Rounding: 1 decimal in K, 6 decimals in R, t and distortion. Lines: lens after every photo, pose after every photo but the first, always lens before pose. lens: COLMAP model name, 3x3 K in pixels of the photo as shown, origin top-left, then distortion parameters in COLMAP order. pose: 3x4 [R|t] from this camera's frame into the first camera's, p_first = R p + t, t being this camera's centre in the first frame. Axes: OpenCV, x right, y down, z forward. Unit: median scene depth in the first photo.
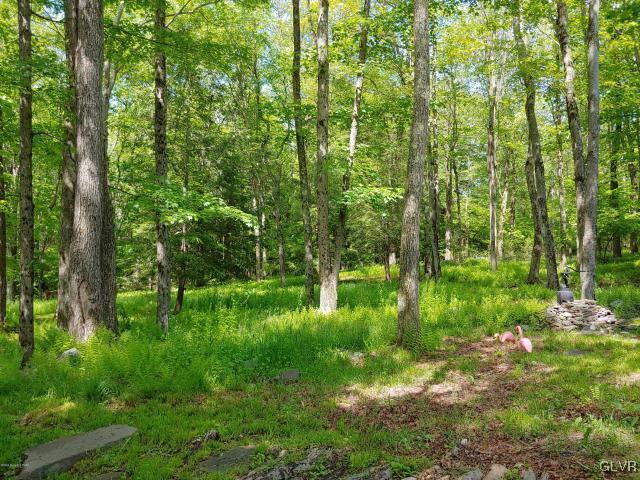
lens RADIAL K [[562.4, 0, 320.3], [0, 562.4, 239.7], [0, 0, 1]] dist [0.044666, -0.117133]
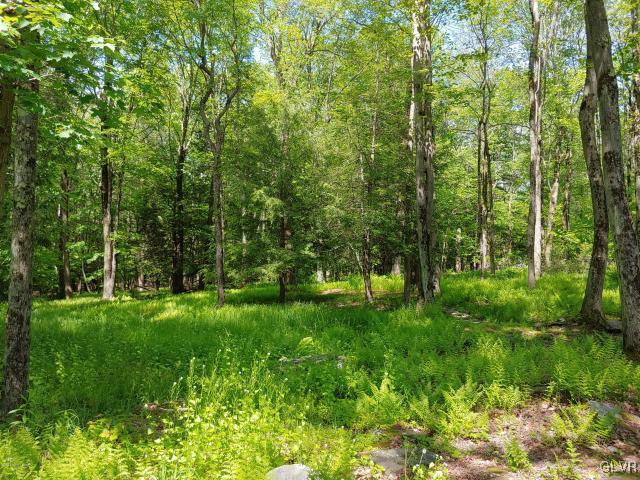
lens RADIAL K [[562.4, 0, 320.0], [0, 562.4, 240.0], [0, 0, 1]] dist [0.044666, -0.117133]
pose [[0.996021, 0.020598, -0.086706, 0.078671], [-0.020864, 0.999780, -0.002170, 0.002377], [0.086642, 0.003971, 0.996232, 0.212287]]
